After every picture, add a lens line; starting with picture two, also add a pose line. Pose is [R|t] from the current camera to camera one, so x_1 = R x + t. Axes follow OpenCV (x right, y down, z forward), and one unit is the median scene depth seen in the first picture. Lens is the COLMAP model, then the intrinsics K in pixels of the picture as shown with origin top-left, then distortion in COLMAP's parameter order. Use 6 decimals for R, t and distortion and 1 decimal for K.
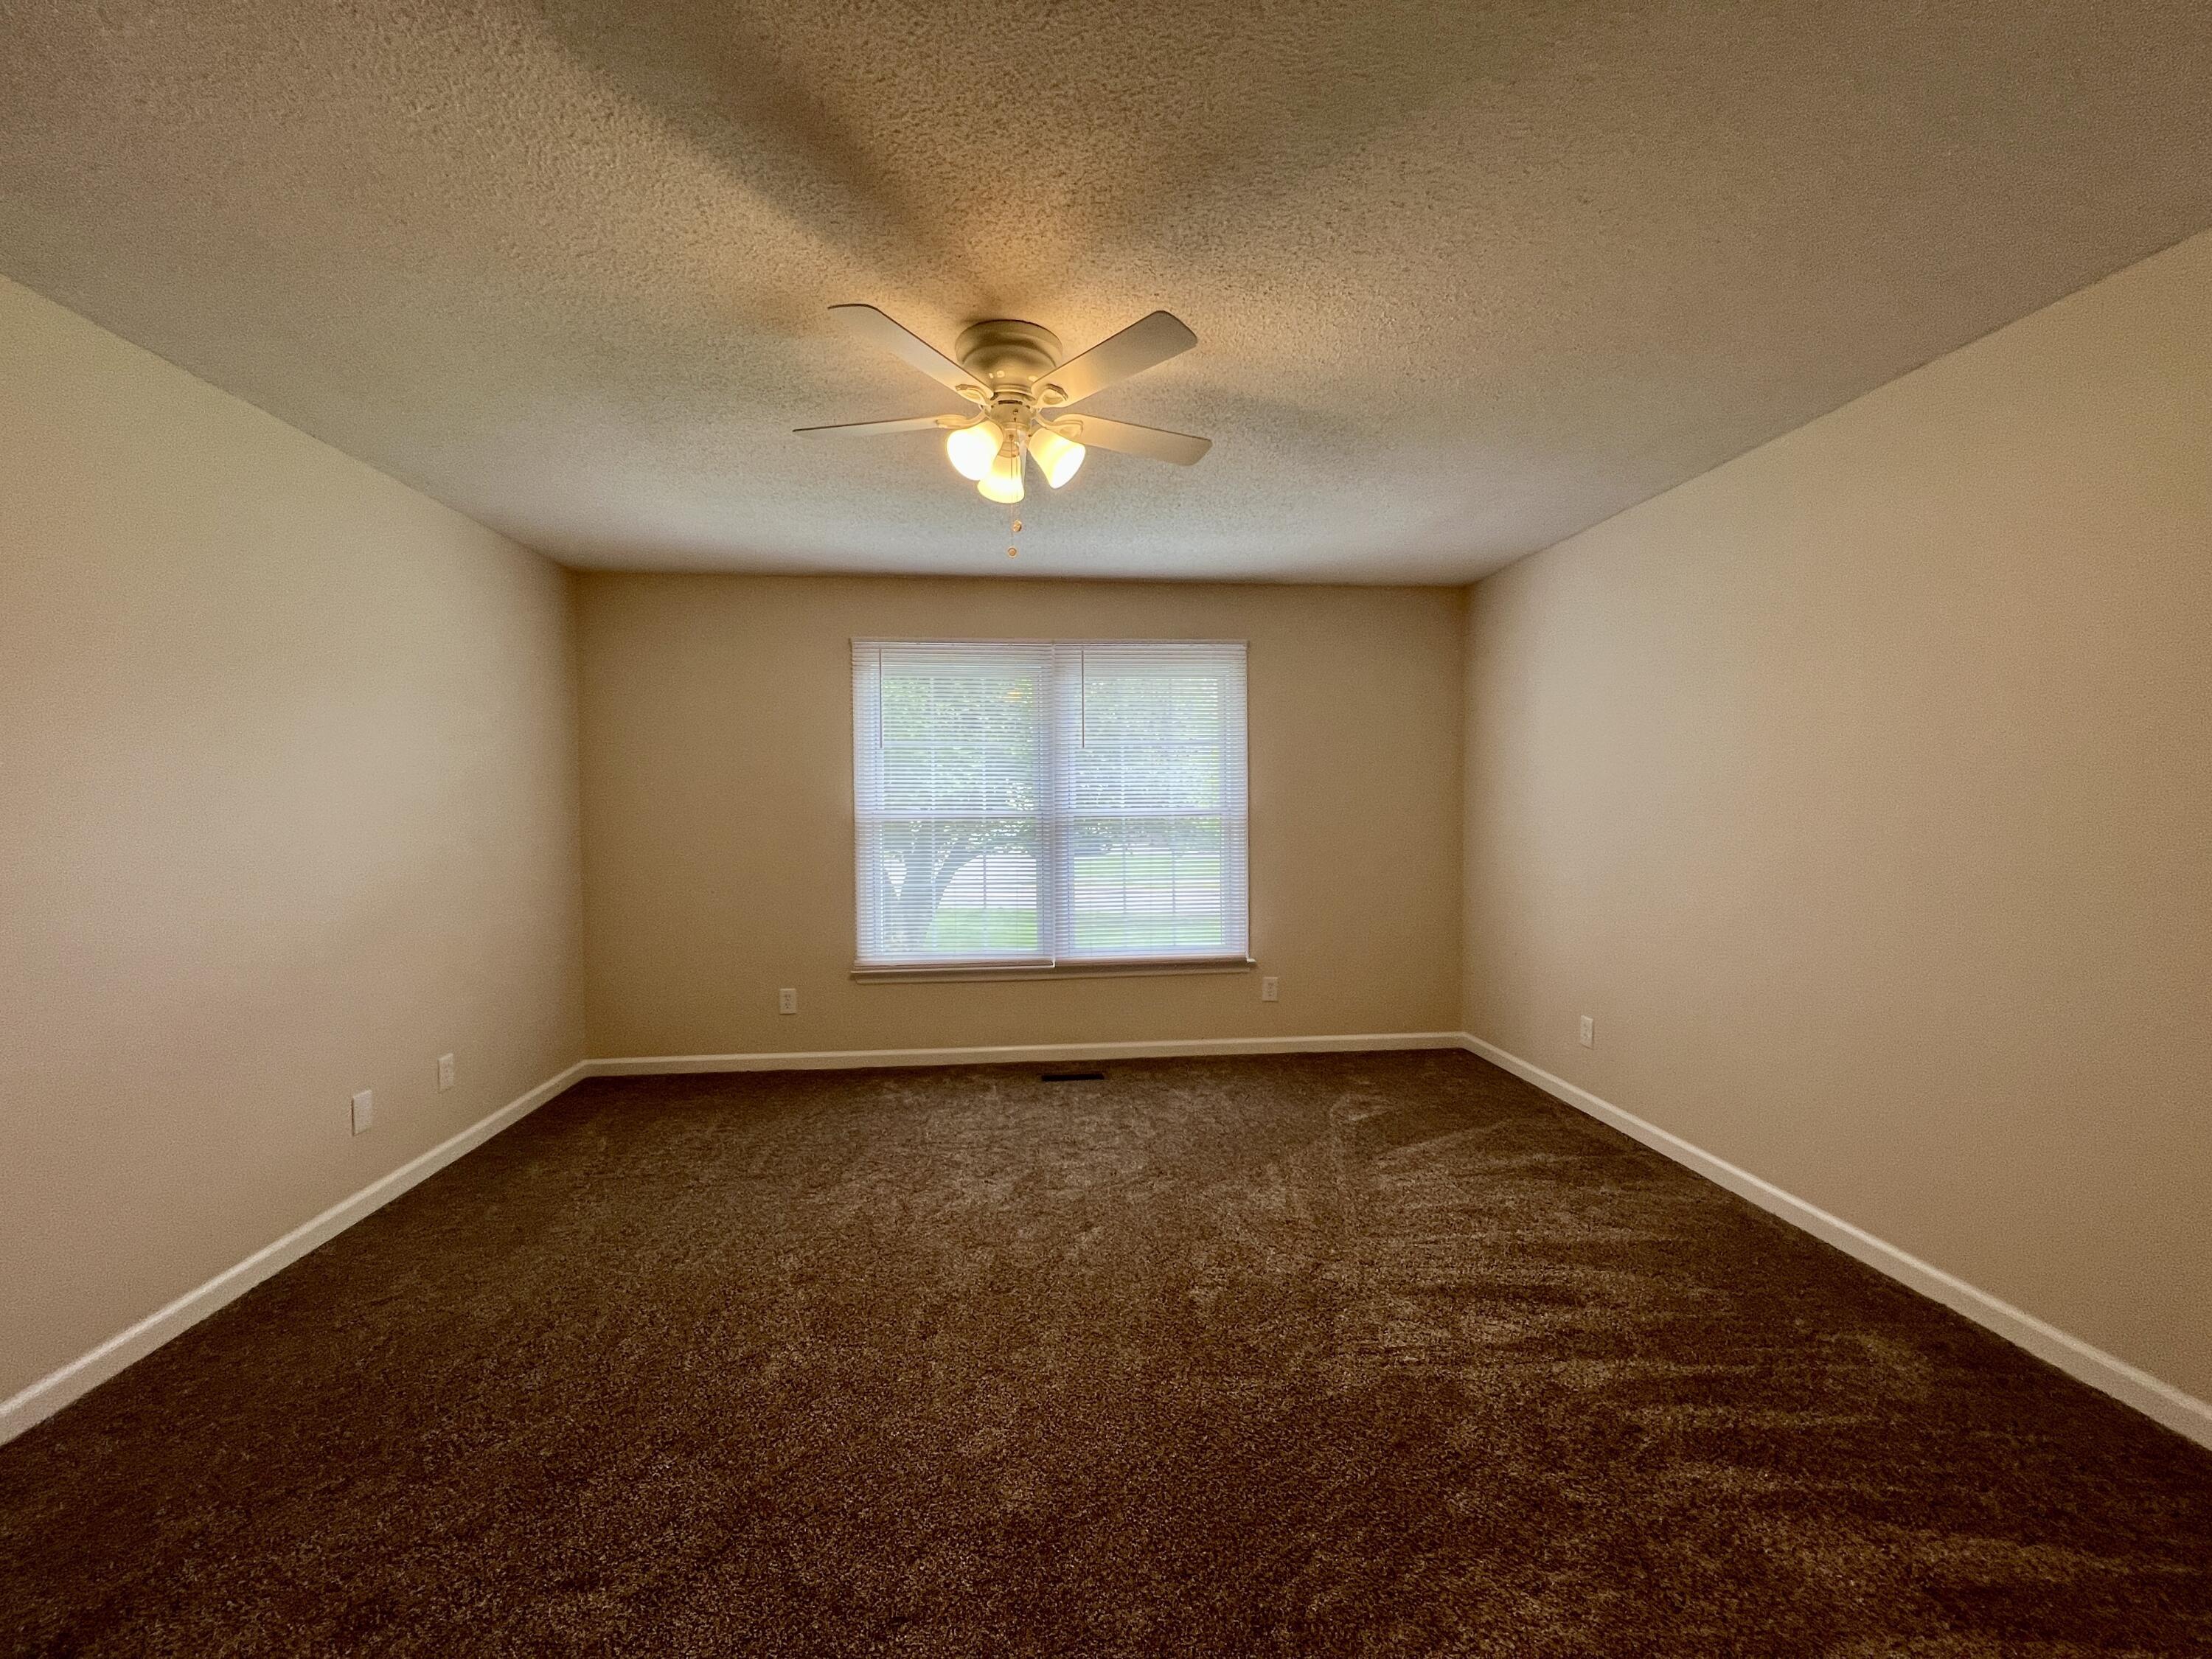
lens RADIAL K [[883.7, 0, 1104.2], [0, 883.7, 827.5], [0, 0, 1]] dist [-0.000719, 0.000425]
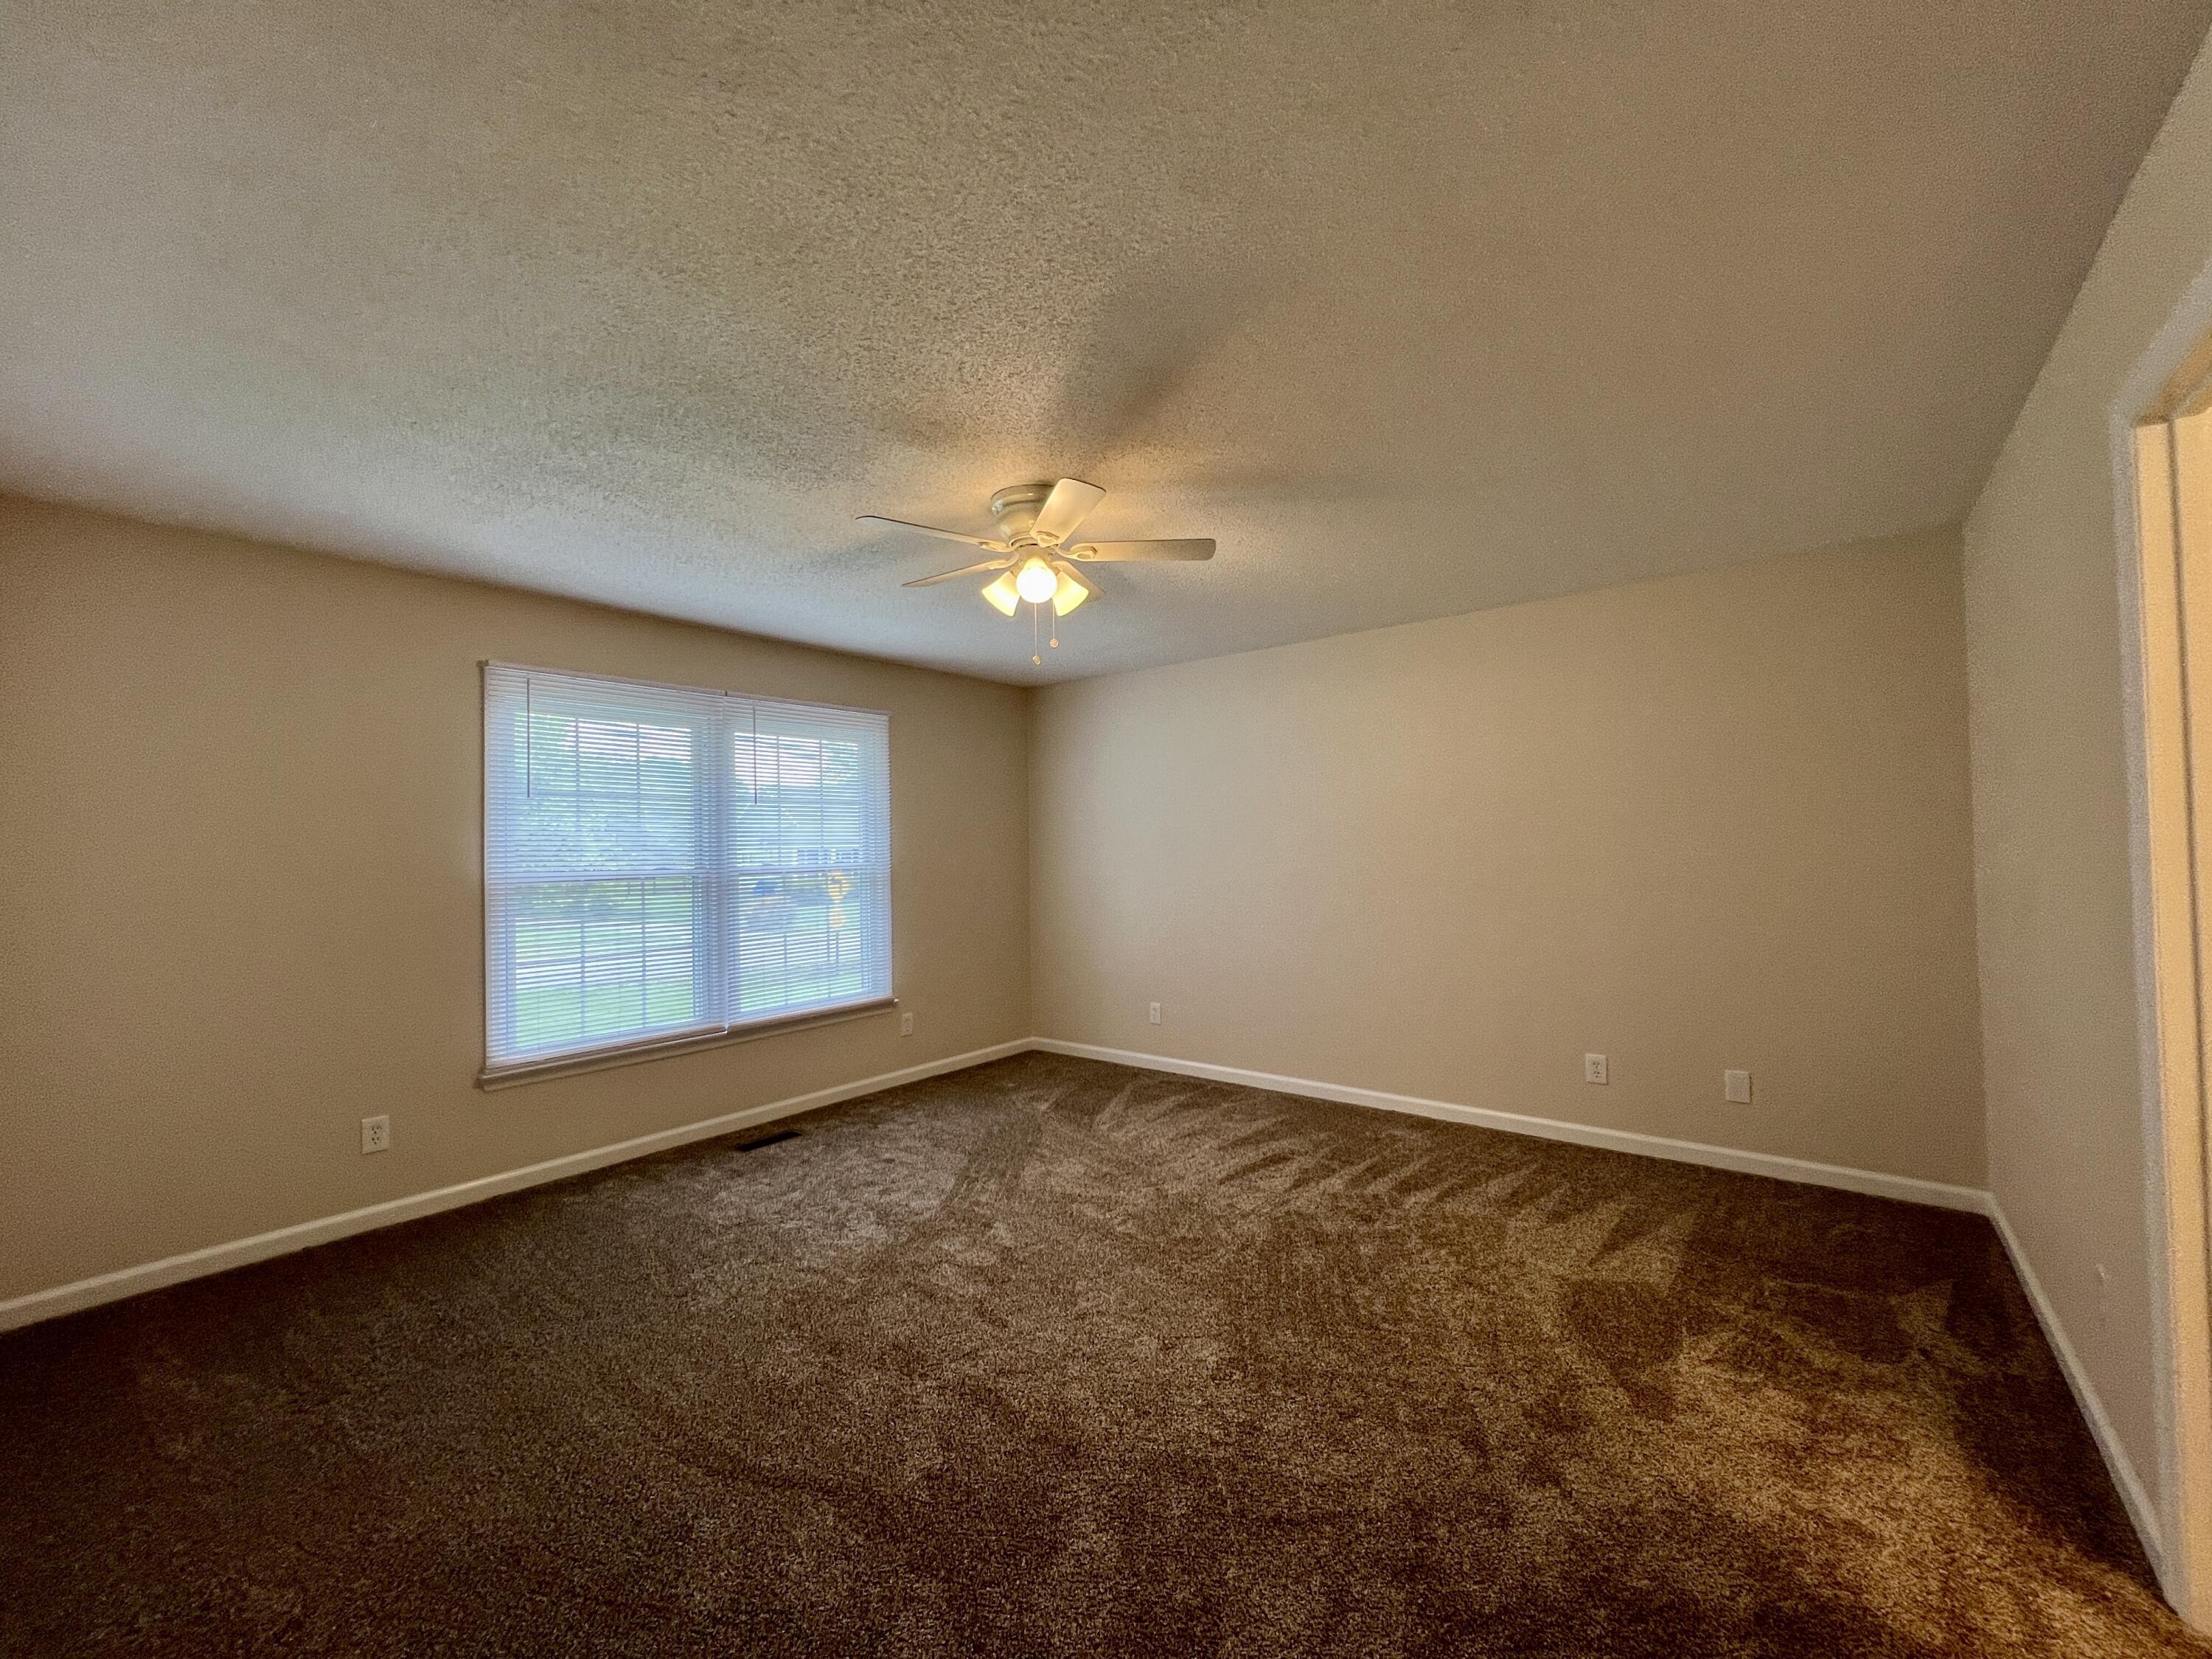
lens RADIAL K [[883.7, 0, 1103.8], [0, 883.7, 828.5], [0, 0, 1]] dist [-0.000719, 0.000425]
pose [[0.695714, 0.011453, 0.718227, -0.593968], [0.029093, 0.998603, -0.044104, -0.010578], [-0.717729, 0.051579, 0.694409, 0.045542]]
